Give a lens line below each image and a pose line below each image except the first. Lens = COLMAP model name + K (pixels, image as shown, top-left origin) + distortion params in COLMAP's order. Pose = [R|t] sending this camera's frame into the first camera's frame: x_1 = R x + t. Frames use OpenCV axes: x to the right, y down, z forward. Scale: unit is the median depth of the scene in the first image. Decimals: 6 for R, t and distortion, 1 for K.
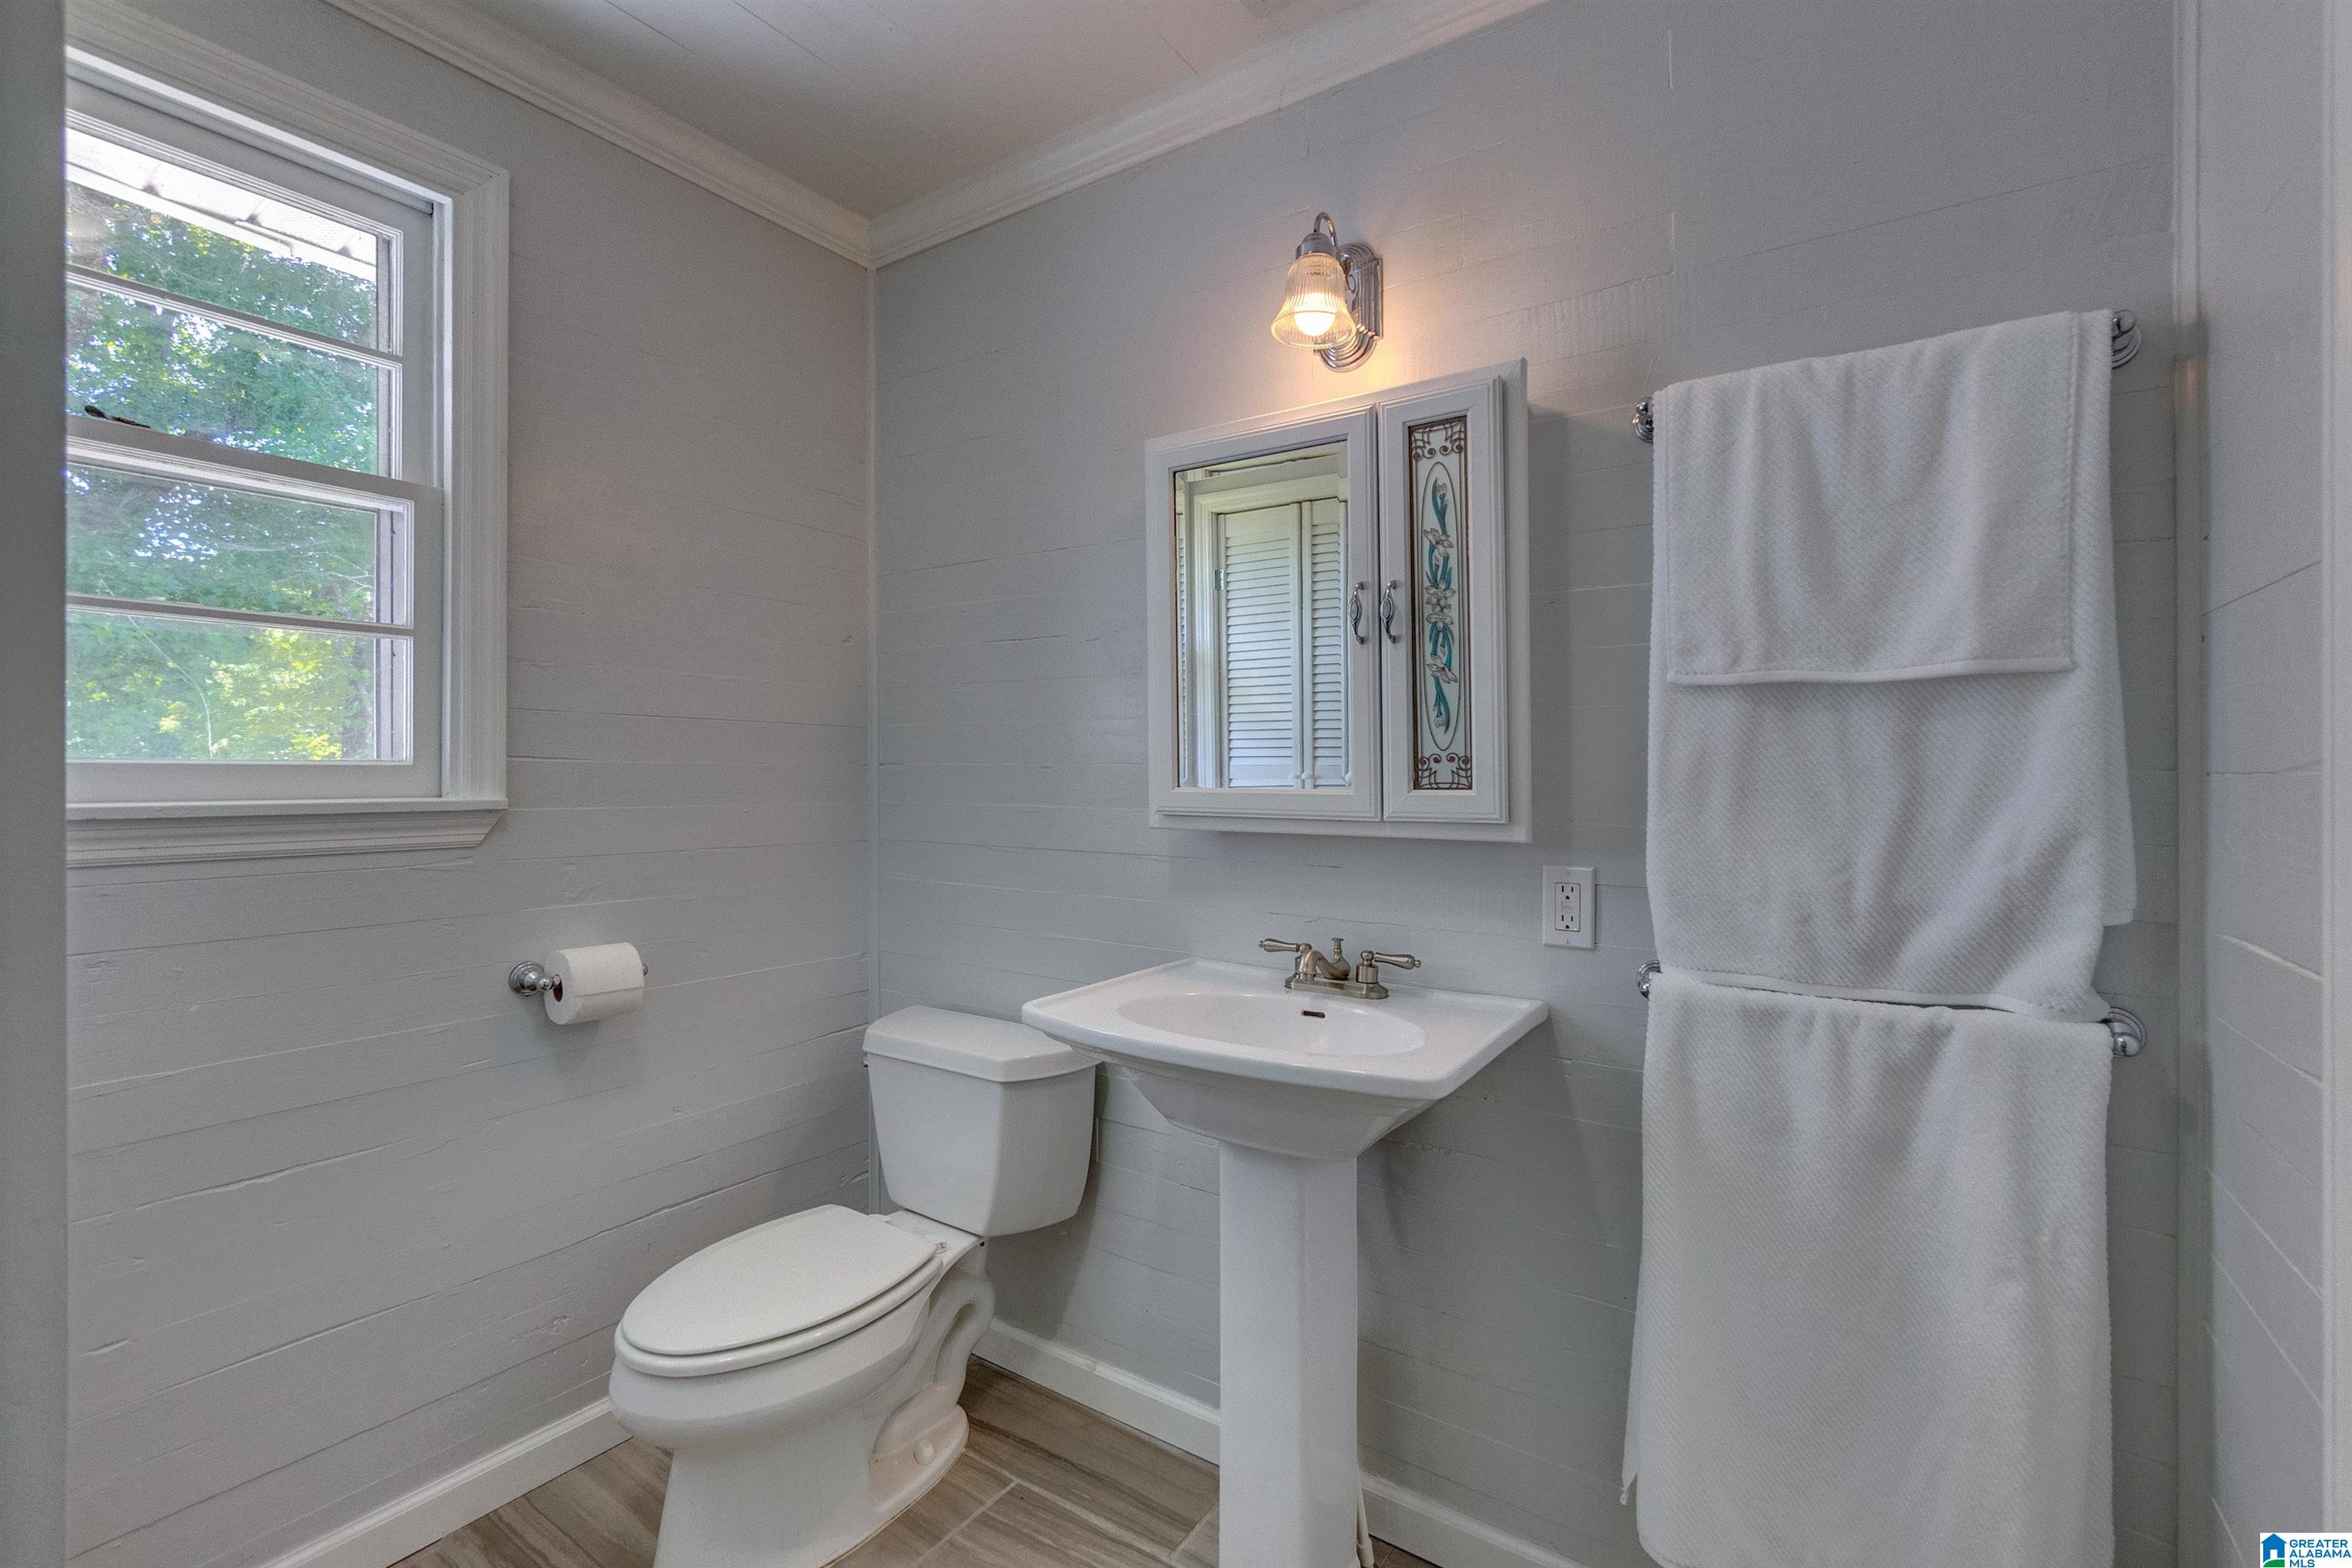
lens RADIAL K [[1018.3, 0, 1181.5], [0, 1018.3, 781.6], [0, 0, 1]] dist [-0.000894, 0.000039]
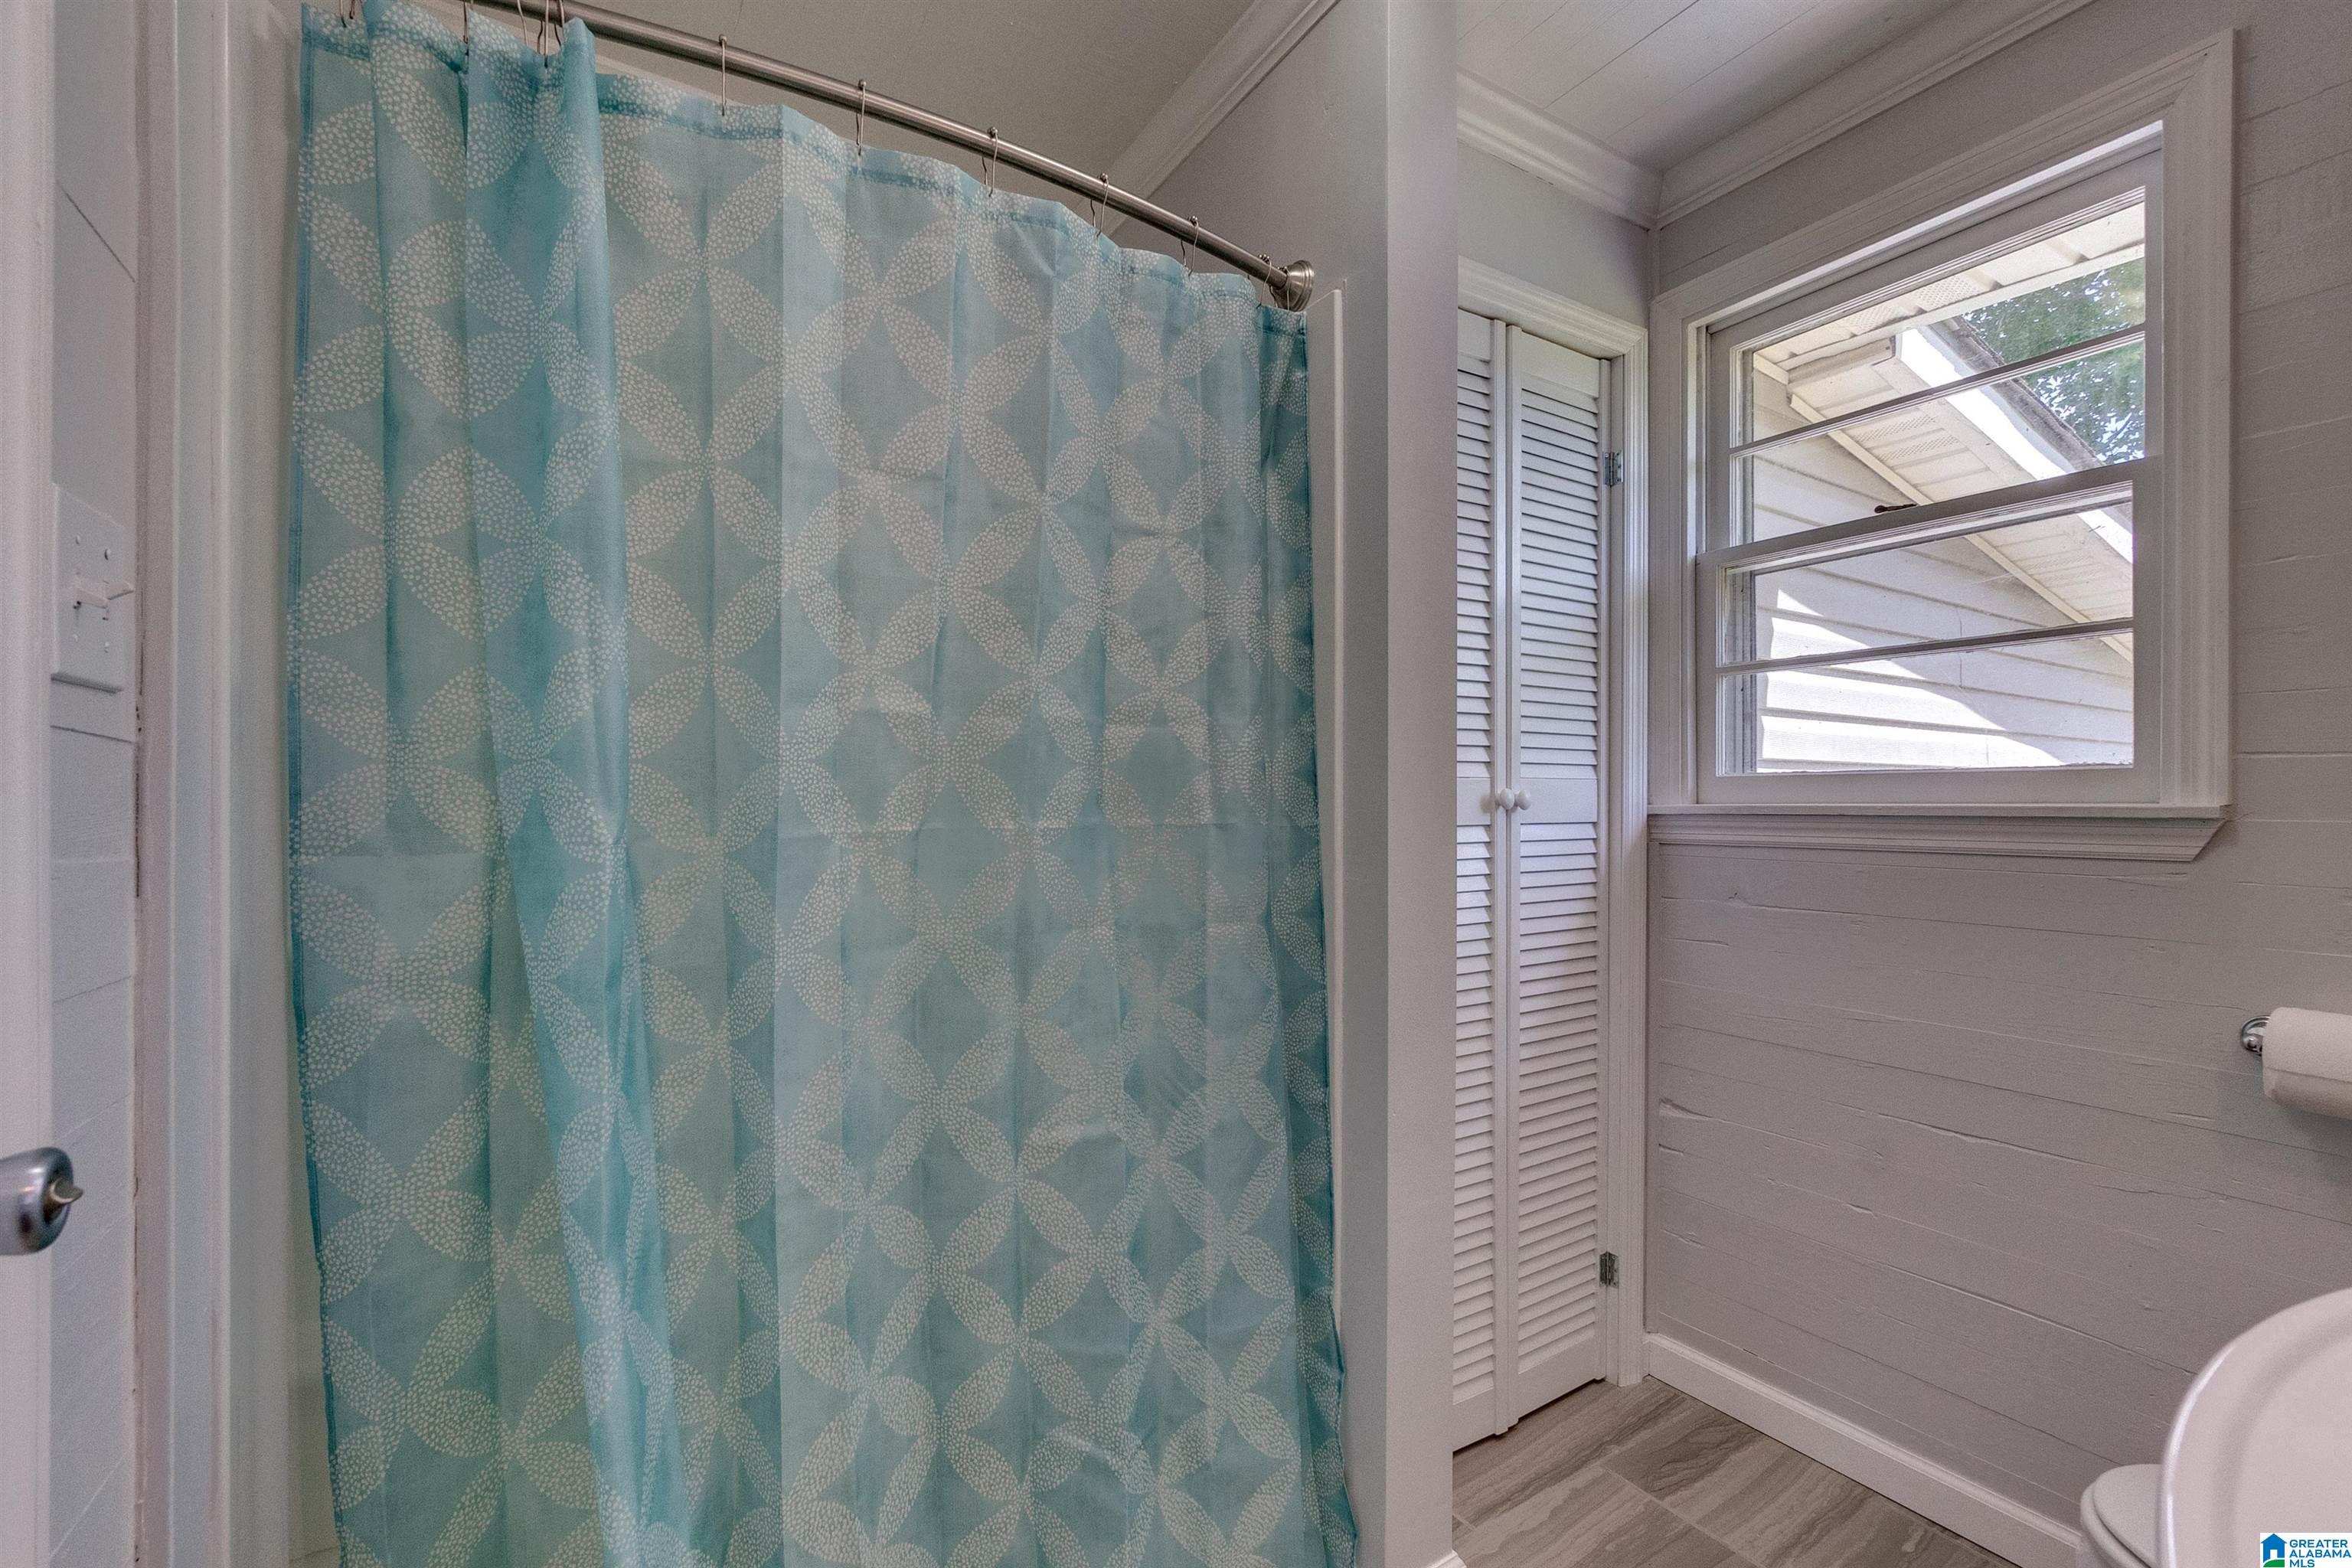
lens RADIAL K [[1018.3, 0, 1181.7], [0, 1018.3, 790.2], [0, 0, 1]] dist [-0.000894, 0.000039]
pose [[-0.383914, -0.008953, -0.923326, 0.425528], [-0.004379, 0.999959, -0.007876, 0.015404], [0.923359, 0.001019, -0.383937, 0.559658]]
